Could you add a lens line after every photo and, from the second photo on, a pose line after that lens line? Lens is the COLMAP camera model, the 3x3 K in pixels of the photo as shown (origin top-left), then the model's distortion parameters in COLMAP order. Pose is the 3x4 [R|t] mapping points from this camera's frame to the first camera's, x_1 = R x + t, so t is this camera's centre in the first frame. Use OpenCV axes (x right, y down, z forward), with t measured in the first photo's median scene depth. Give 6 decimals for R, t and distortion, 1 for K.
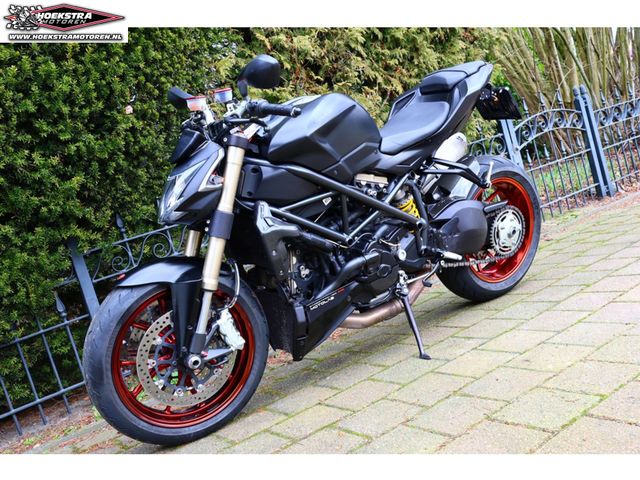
lens RADIAL K [[626.7, 0, 320.0], [0, 626.7, 240.0], [0, 0, 1]] dist [0.015230, 0.004366]
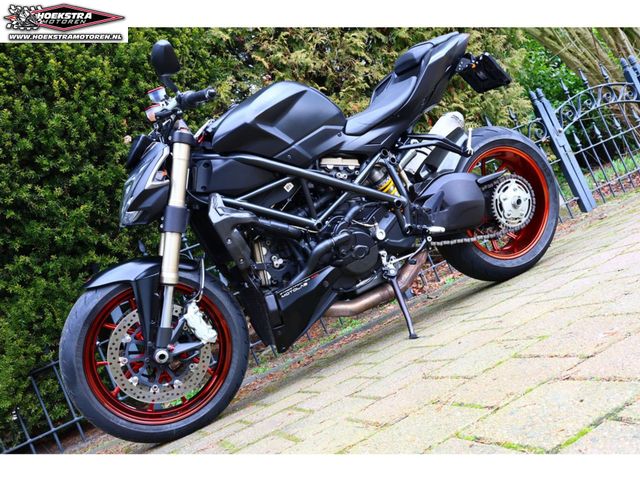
lens RADIAL K [[604.9, 0, 320.0], [0, 604.9, 240.0], [0, 0, 1]] dist [0.013765, 0.005699]
pose [[0.970510, -0.128736, -0.203809, 0.231056], [0.112669, 0.989673, -0.088614, 0.105063], [0.213112, 0.063037, 0.974992, 0.073136]]
